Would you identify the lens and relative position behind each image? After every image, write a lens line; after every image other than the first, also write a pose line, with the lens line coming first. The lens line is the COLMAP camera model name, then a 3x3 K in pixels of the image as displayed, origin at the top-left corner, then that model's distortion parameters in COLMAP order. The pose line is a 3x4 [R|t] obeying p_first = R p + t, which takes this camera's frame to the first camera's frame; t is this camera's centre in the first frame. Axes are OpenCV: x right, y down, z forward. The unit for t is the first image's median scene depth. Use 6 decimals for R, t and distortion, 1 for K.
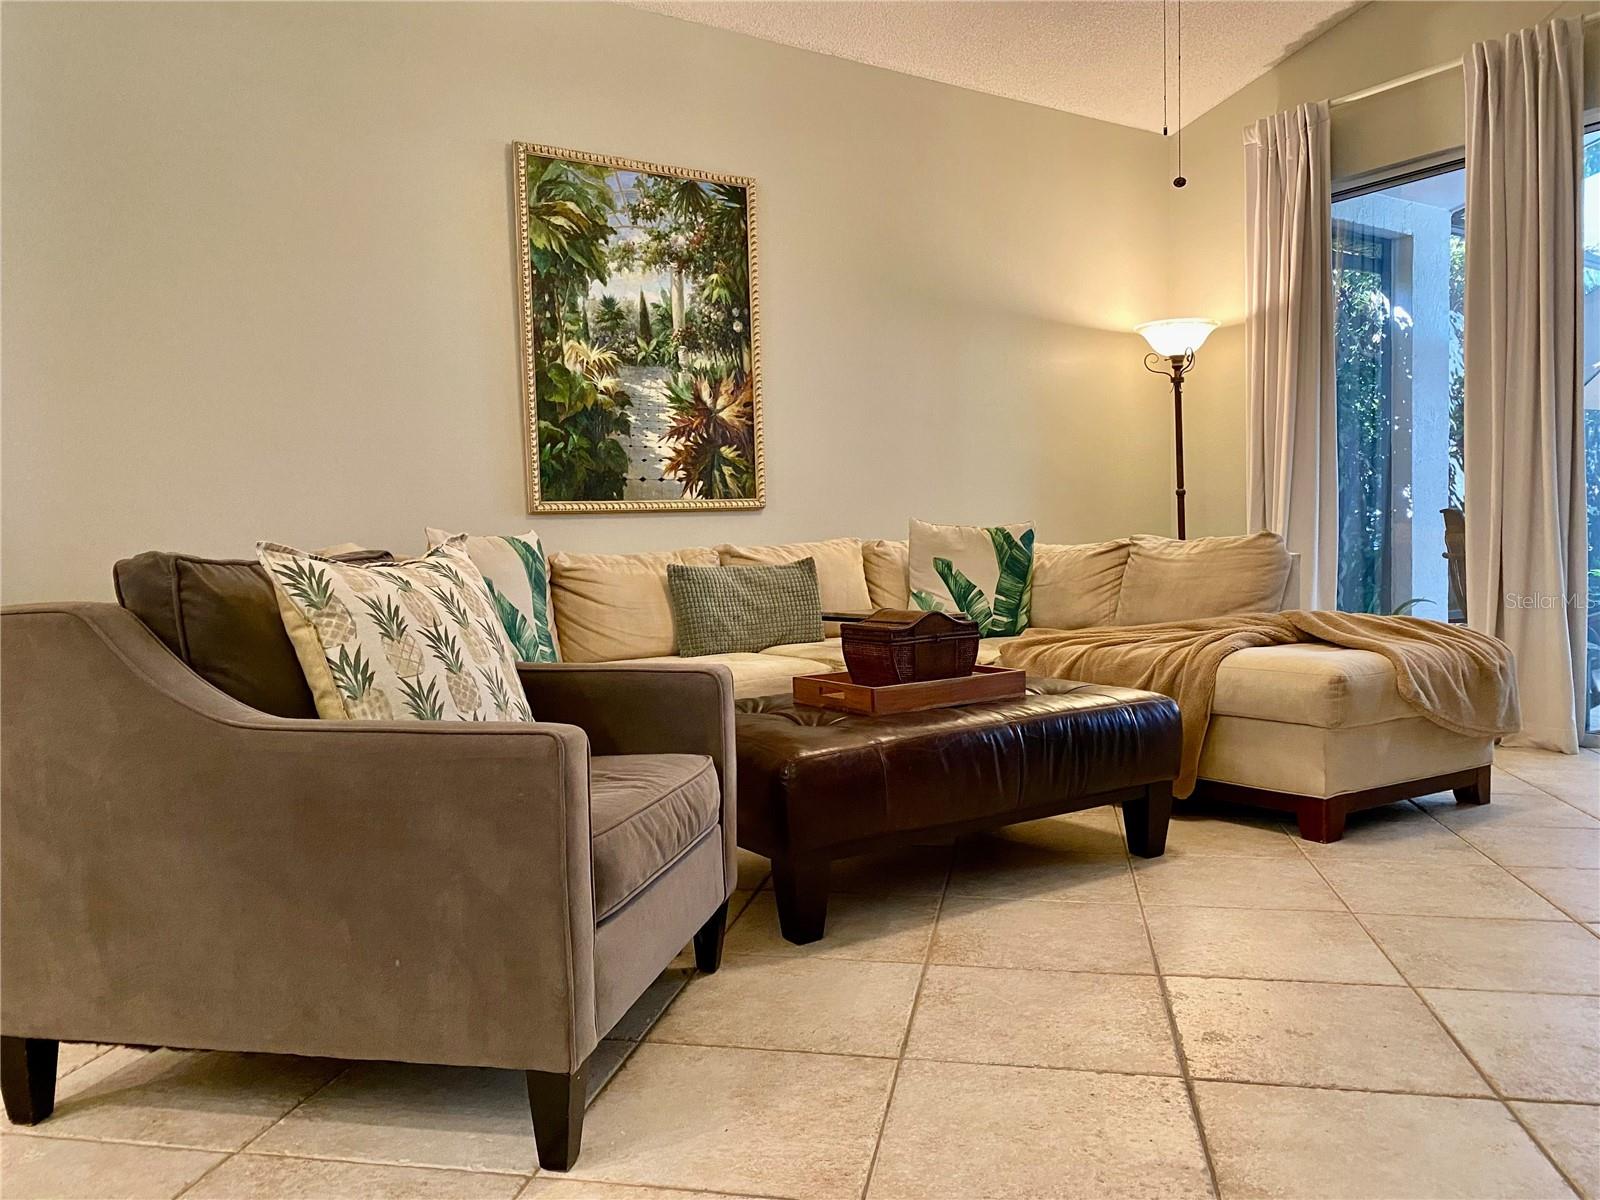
lens RADIAL K [[1216.5, 0, 800.0], [0, 1216.5, 600.0], [0, 0, 1]] dist [0.071547, -0.128169]
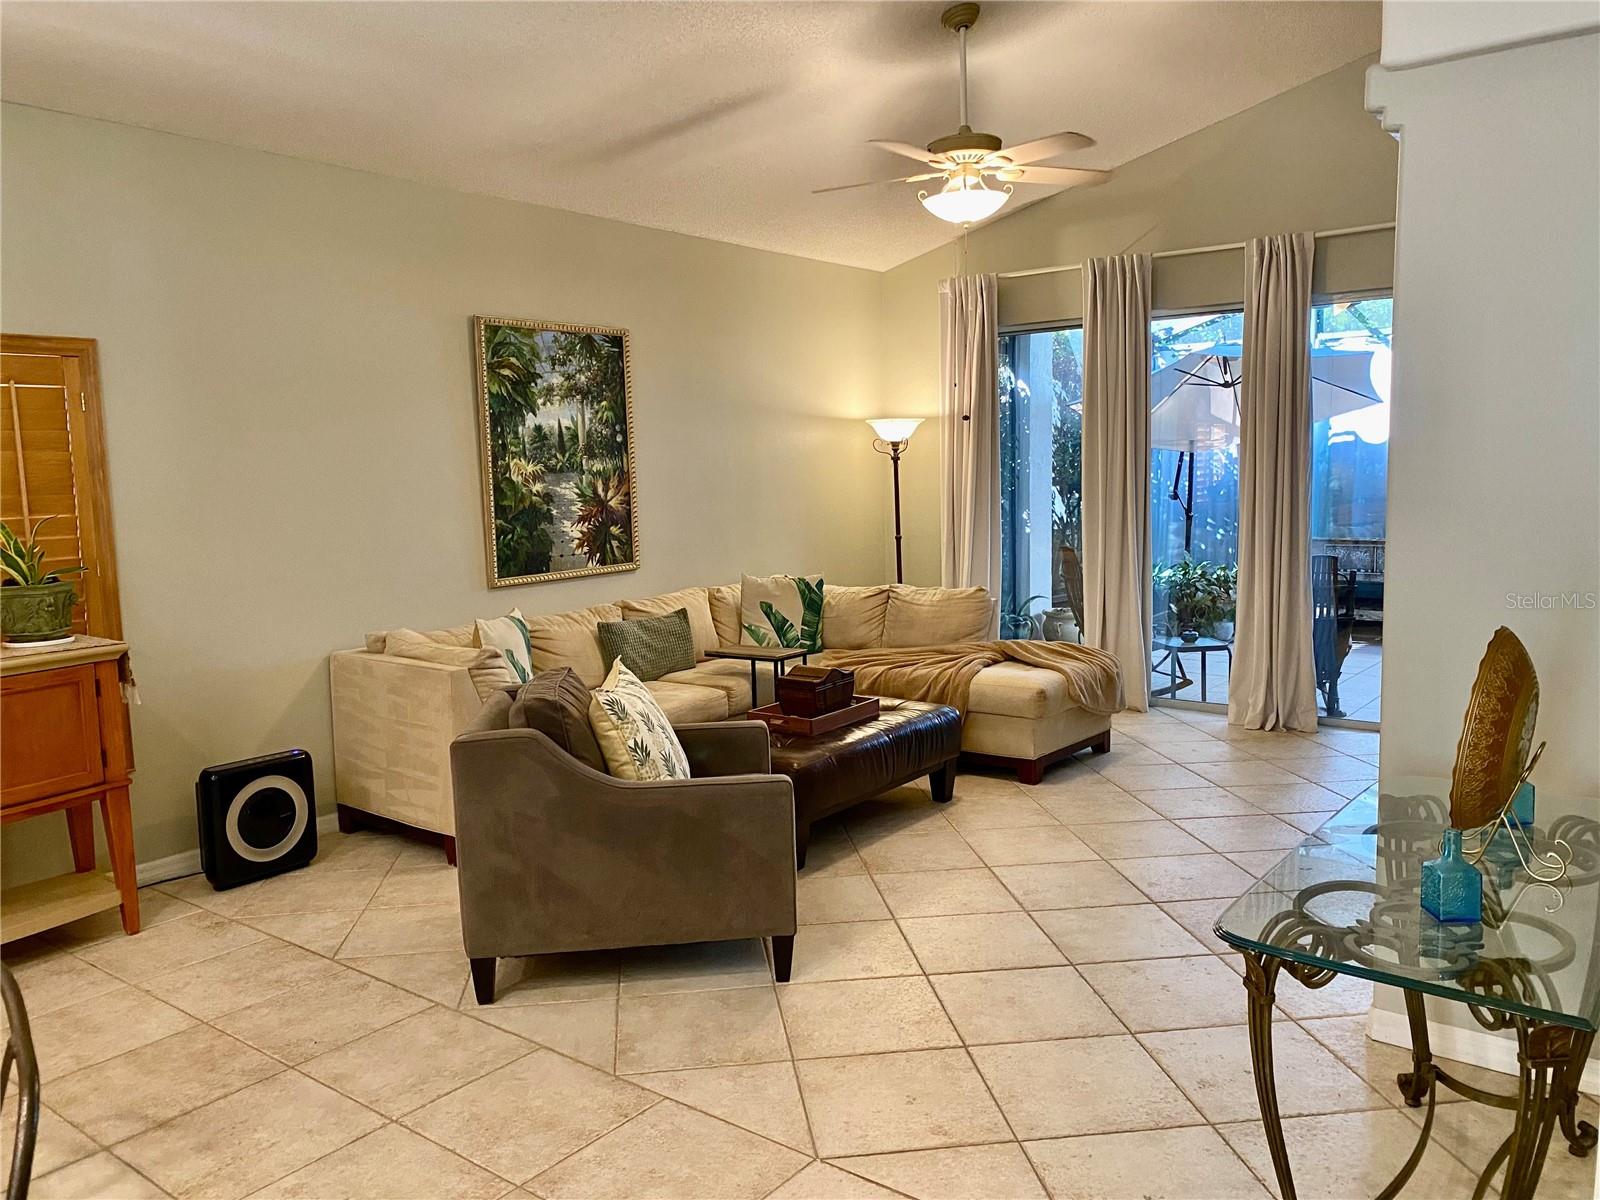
lens RADIAL K [[1224.8, 0, 804.3], [0, 1224.8, 584.5], [0, 0, 1]] dist [0.116517, -0.138095]
pose [[0.947133, -0.030927, 0.319348, -0.316093], [0.017914, 0.998888, 0.043606, -0.123433], [-0.320342, -0.035580, 0.946634, -0.395253]]
